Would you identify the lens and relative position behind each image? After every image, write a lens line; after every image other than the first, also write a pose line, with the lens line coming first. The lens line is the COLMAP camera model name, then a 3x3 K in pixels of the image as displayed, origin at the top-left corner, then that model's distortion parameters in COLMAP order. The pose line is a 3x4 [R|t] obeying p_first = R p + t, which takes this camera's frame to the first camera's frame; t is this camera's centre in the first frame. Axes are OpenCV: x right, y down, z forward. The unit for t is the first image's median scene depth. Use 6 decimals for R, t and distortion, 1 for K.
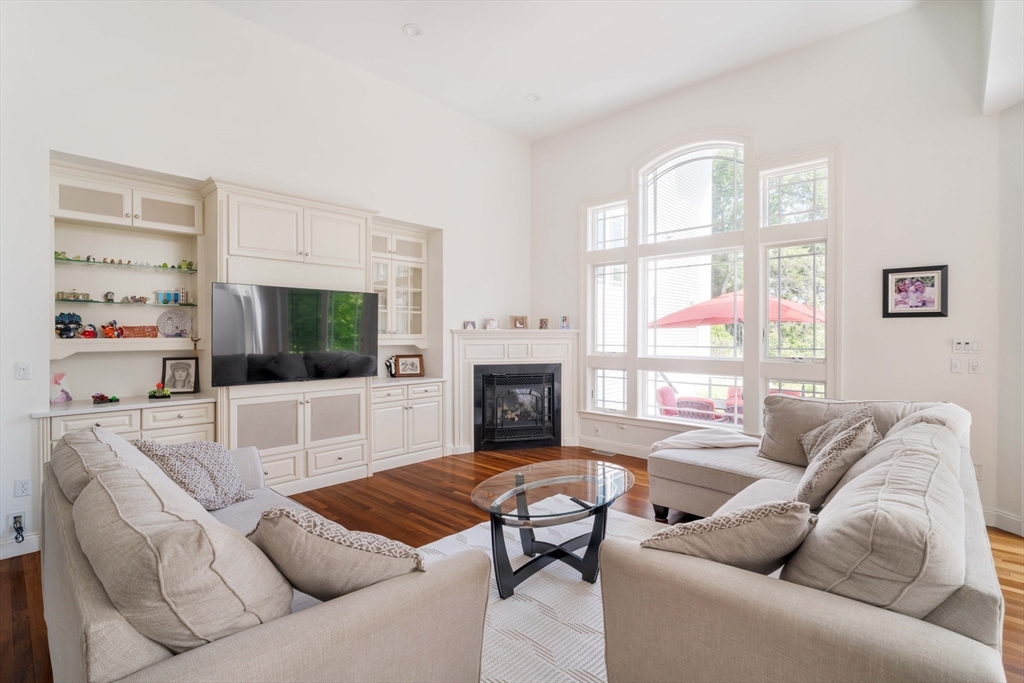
lens RADIAL K [[484.5, 0, 505.2], [0, 484.5, 337.1], [0, 0, 1]] dist [-0.005061, 0.000242]
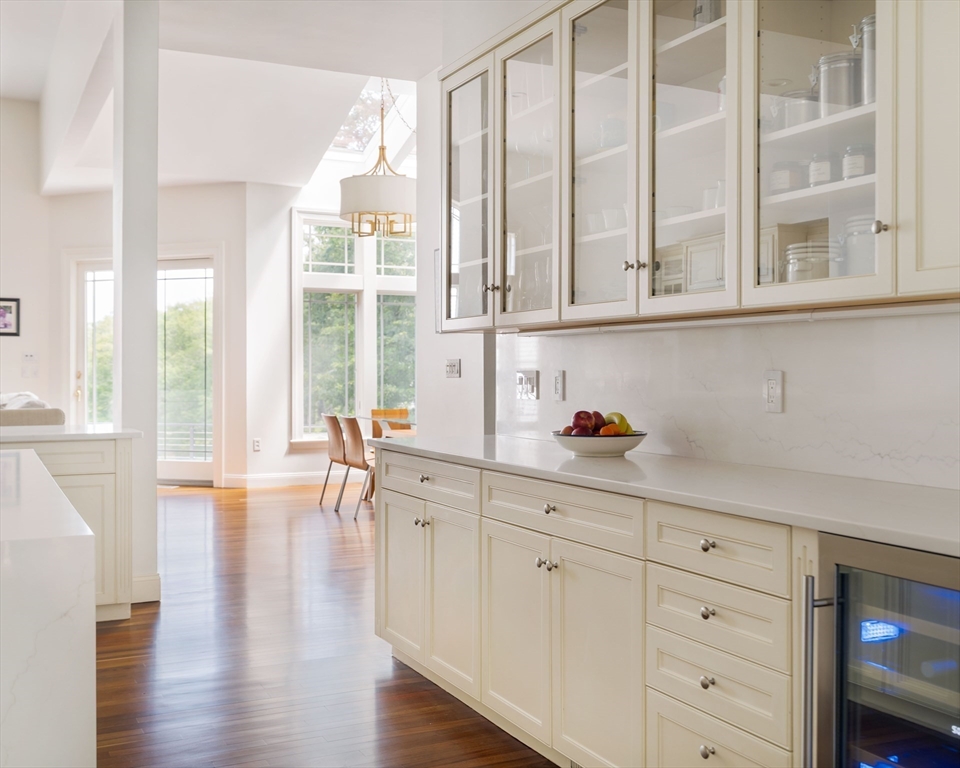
lens RADIAL K [[1020.7, 0, 471.4], [0, 1020.7, 376.0], [0, 0, 1]] dist [-0.000046, 0.000000]
pose [[0.349318, -0.001412, 0.937003, -1.063585], [0.003465, 0.999994, 0.000215, 0.058445], [-0.936998, 0.003172, 0.349321, -0.954168]]
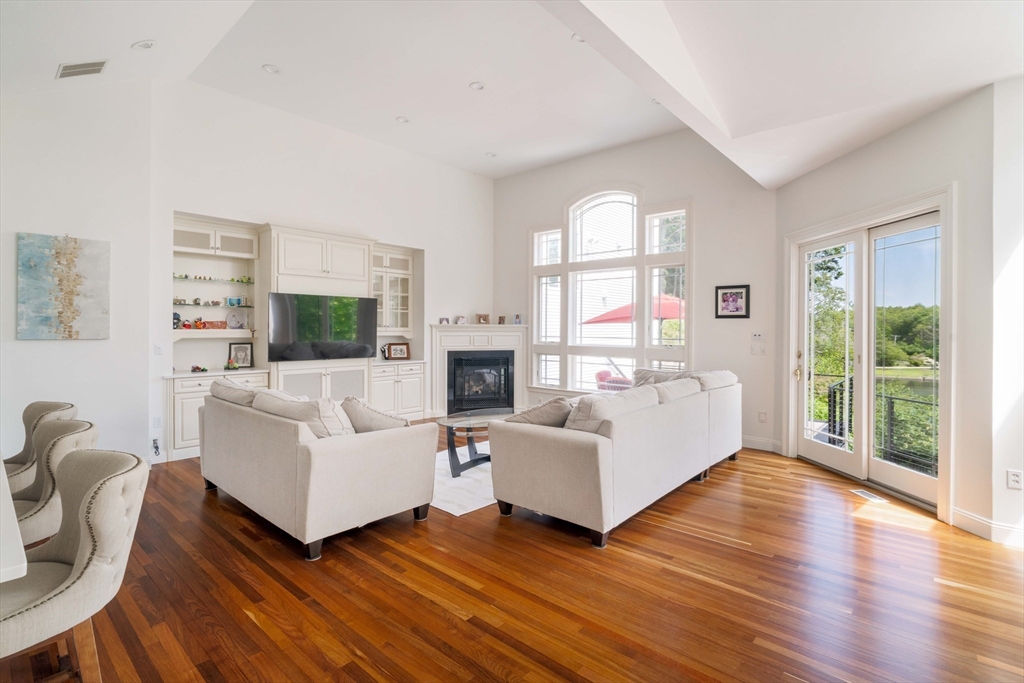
lens RADIAL K [[484.5, 0, 507.6], [0, 484.5, 331.1], [0, 0, 1]] dist [-0.005061, 0.000242]
pose [[0.999455, 0.004958, 0.032624, 0.070440], [-0.004960, 0.999988, -0.000023, 0.002724], [-0.032624, -0.000139, 0.999468, -0.419287]]
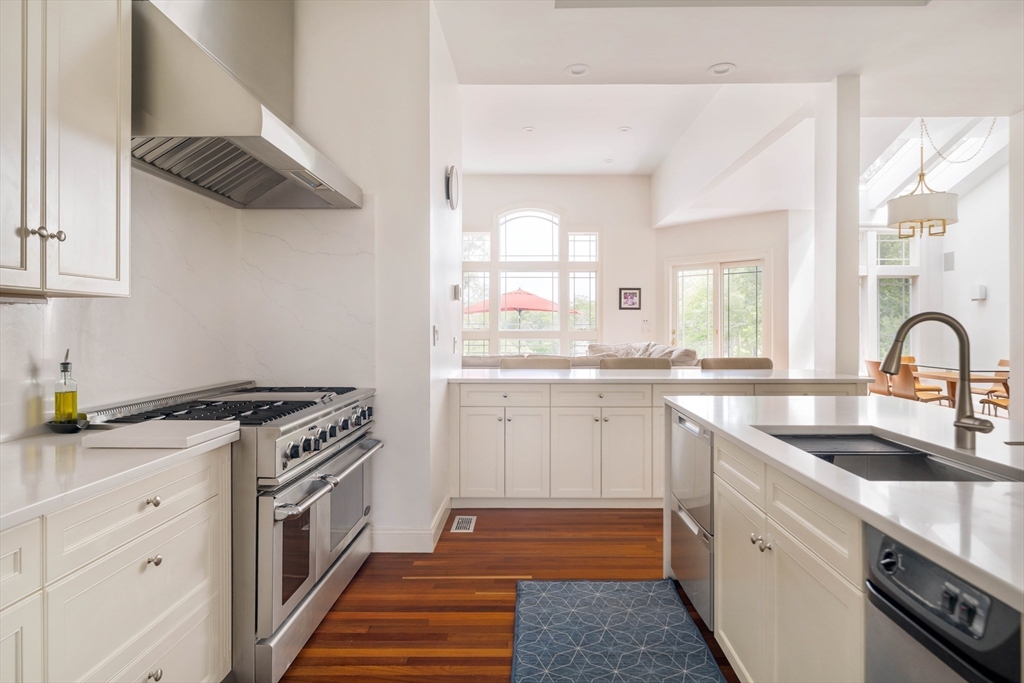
lens RADIAL K [[573.2, 0, 536.2], [0, 573.2, 328.4], [0, 0, 1]] dist [-0.000281, 0.000070]
pose [[0.725586, -0.000567, 0.688131, -1.127709], [0.001796, 0.999998, -0.001070, 0.042060], [-0.688129, 0.002012, 0.725586, -0.563134]]
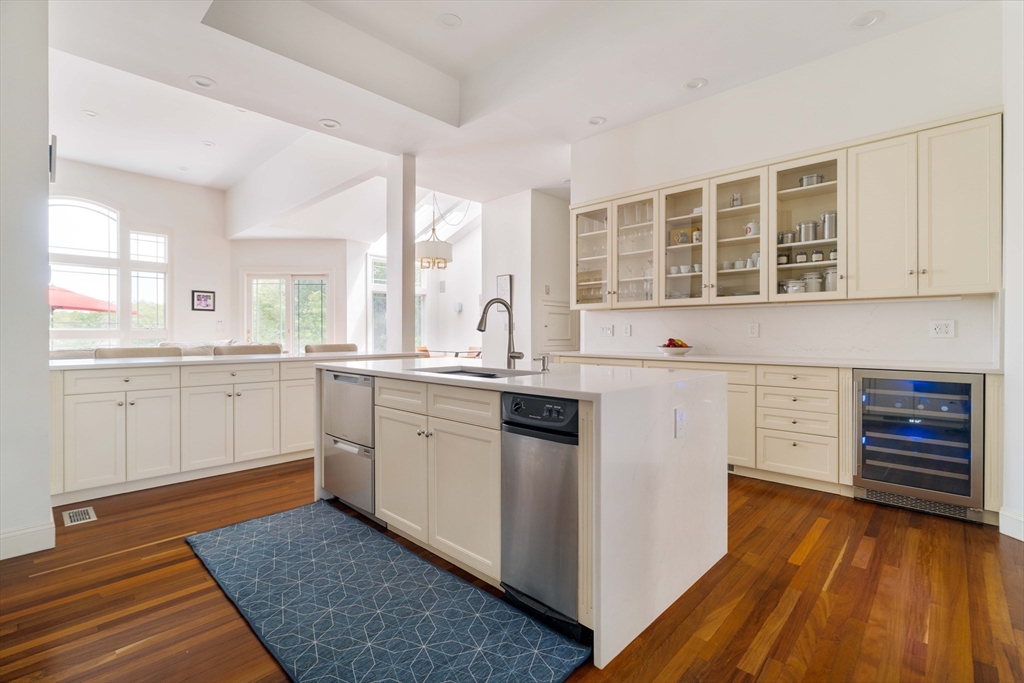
lens RADIAL K [[457.3, 0, 507.3], [0, 457.3, 336.4], [0, 0, 1]] dist [-0.005801, 0.000300]
pose [[0.010255, -0.004612, 0.999937, -1.238742], [0.005195, 0.999976, 0.004559, 0.073325], [-0.999934, 0.005147, 0.010279, -0.493718]]
